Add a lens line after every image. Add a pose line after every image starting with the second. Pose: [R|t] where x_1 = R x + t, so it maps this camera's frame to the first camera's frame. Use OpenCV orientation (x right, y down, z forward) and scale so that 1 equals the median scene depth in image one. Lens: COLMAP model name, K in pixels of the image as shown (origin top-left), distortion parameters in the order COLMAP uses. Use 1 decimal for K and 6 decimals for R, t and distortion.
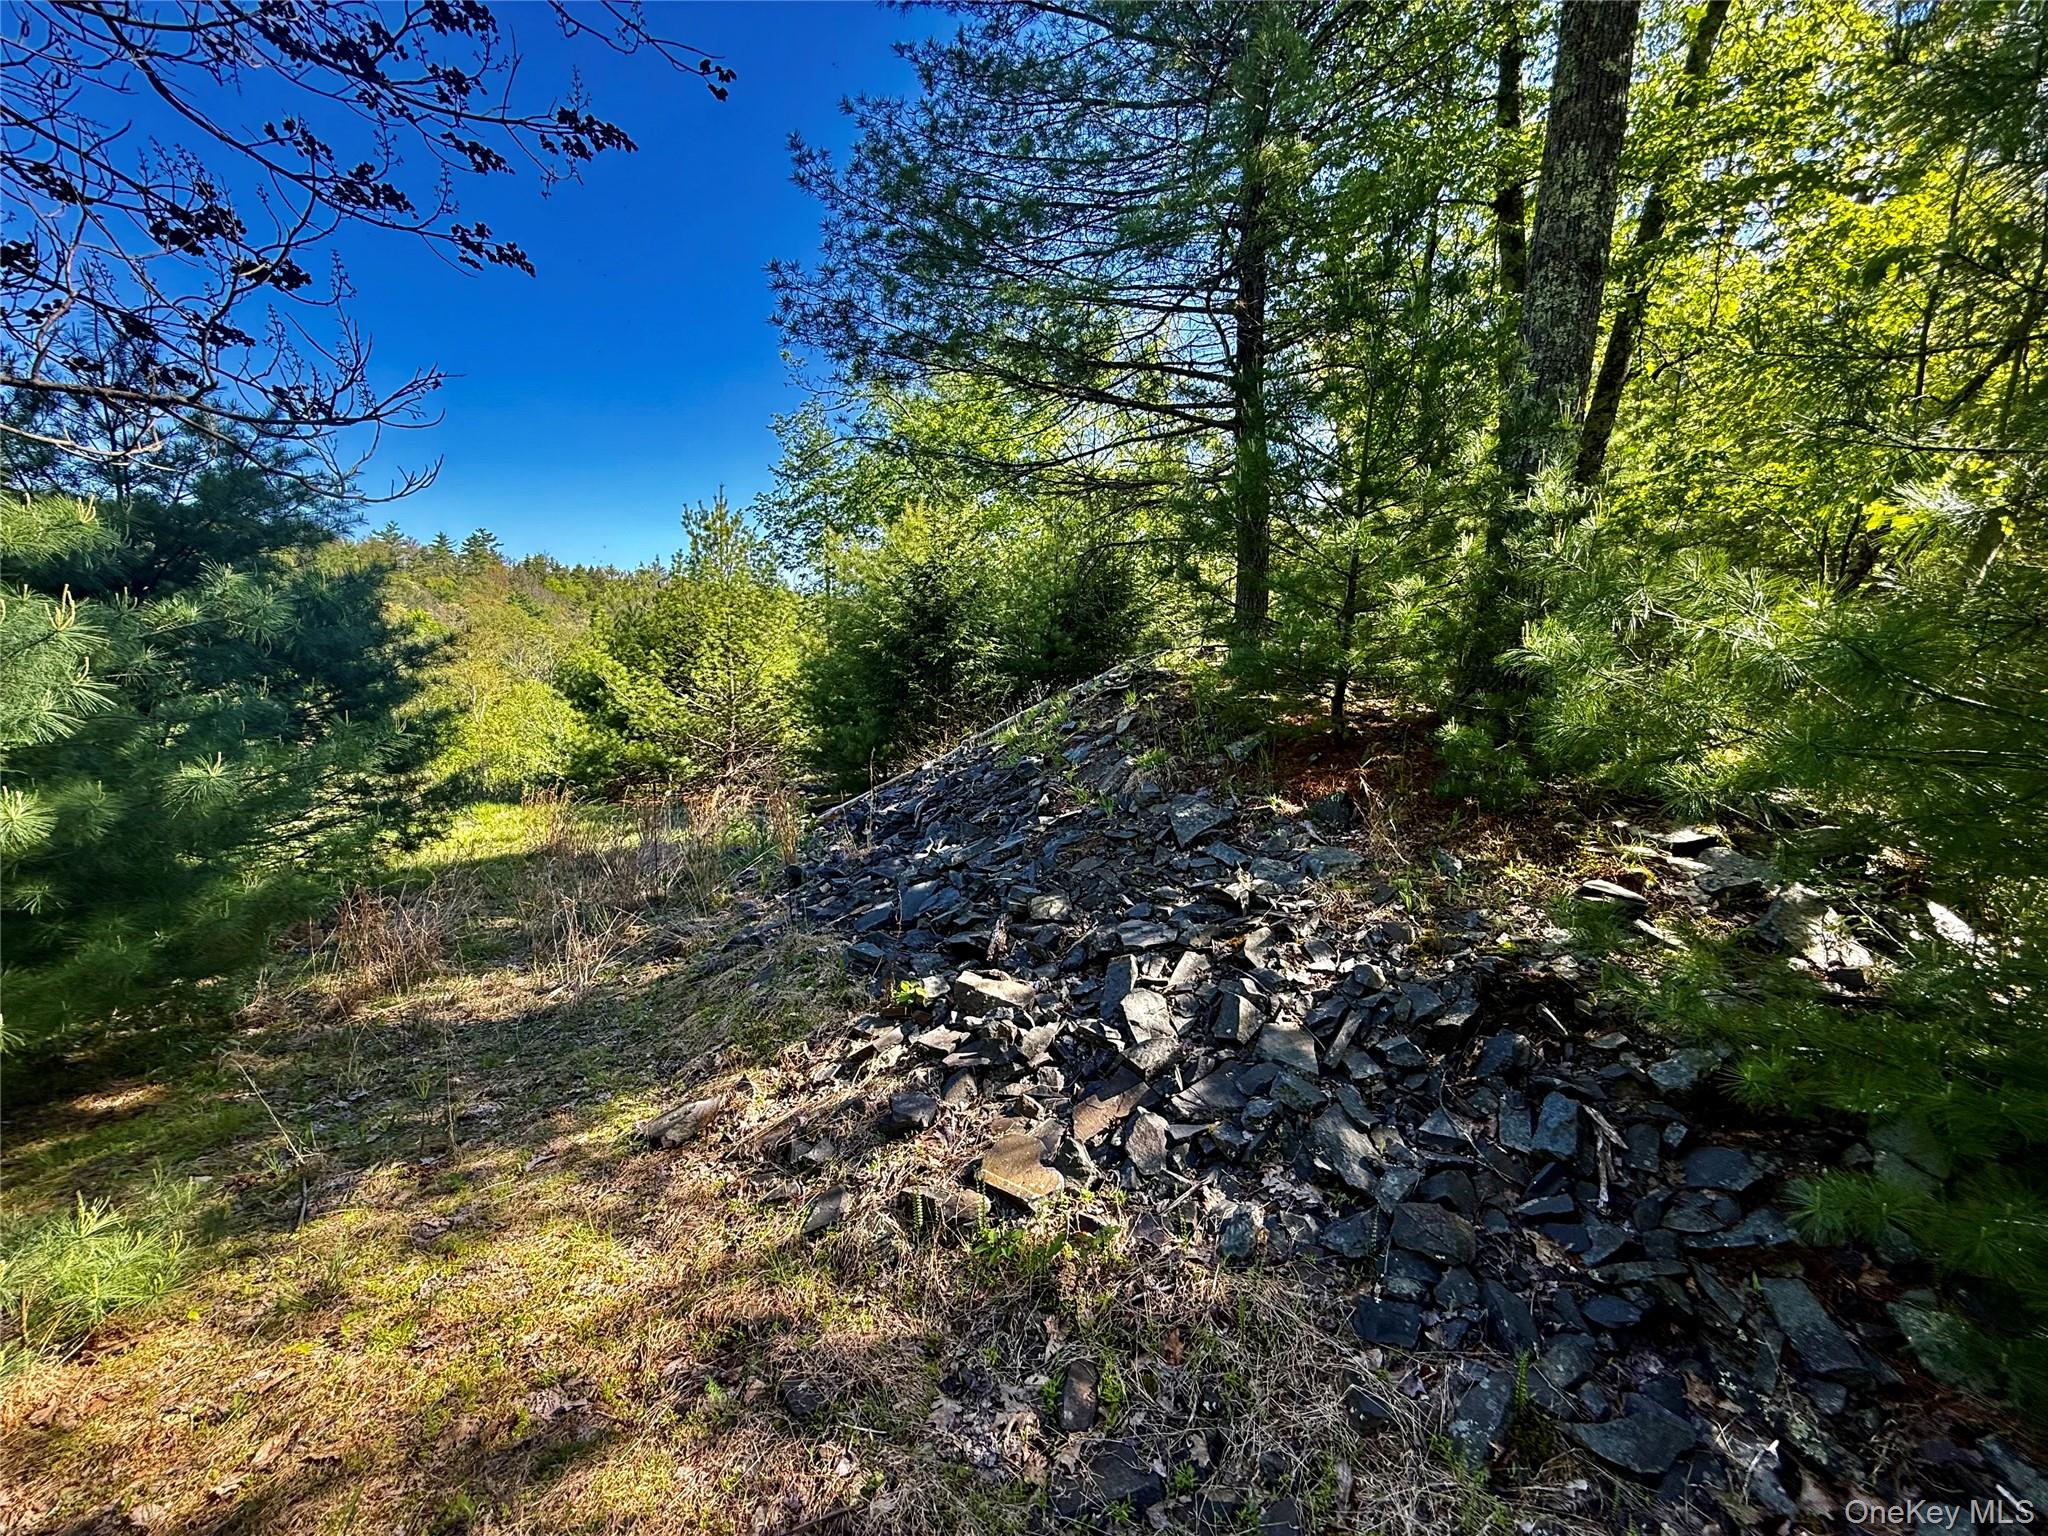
lens RADIAL K [[811.2, 0, 1025.2], [0, 811.2, 765.7], [0, 0, 1]] dist [-0.002819, 0.000499]
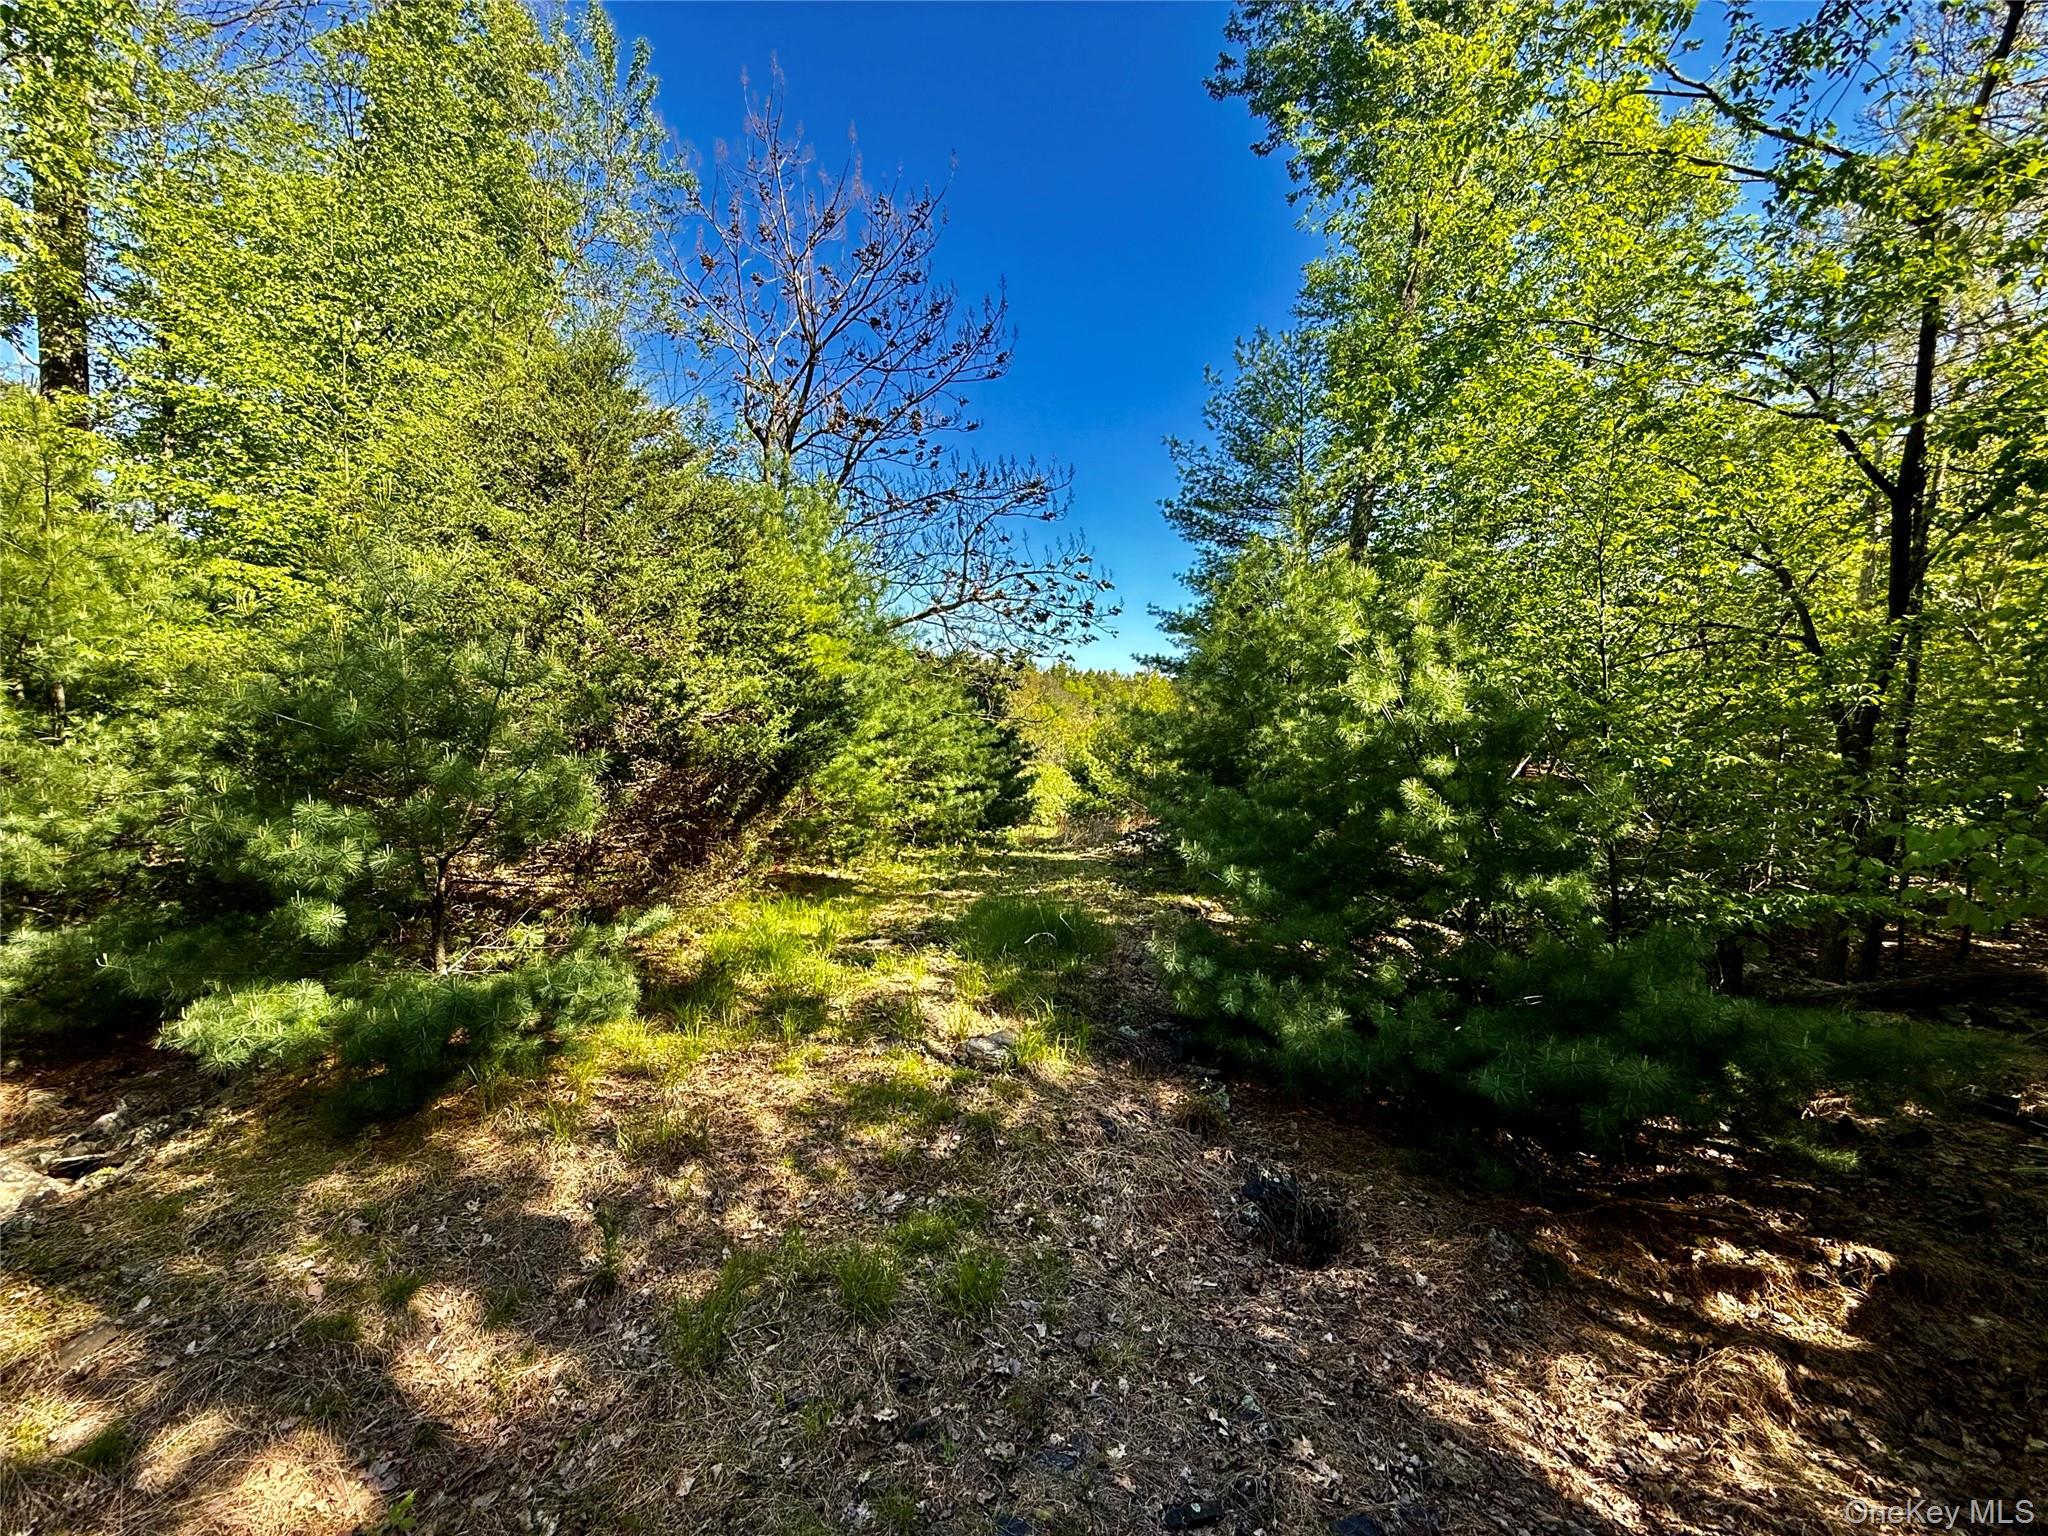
lens RADIAL K [[811.2, 0, 1023.3], [0, 811.2, 764.7], [0, 0, 1]] dist [-0.002819, 0.000499]
pose [[0.838969, 0.027402, -0.543489, 1.569698], [-0.088315, 0.992347, -0.086295, 0.276841], [0.536966, 0.120397, 0.834969, -2.727921]]
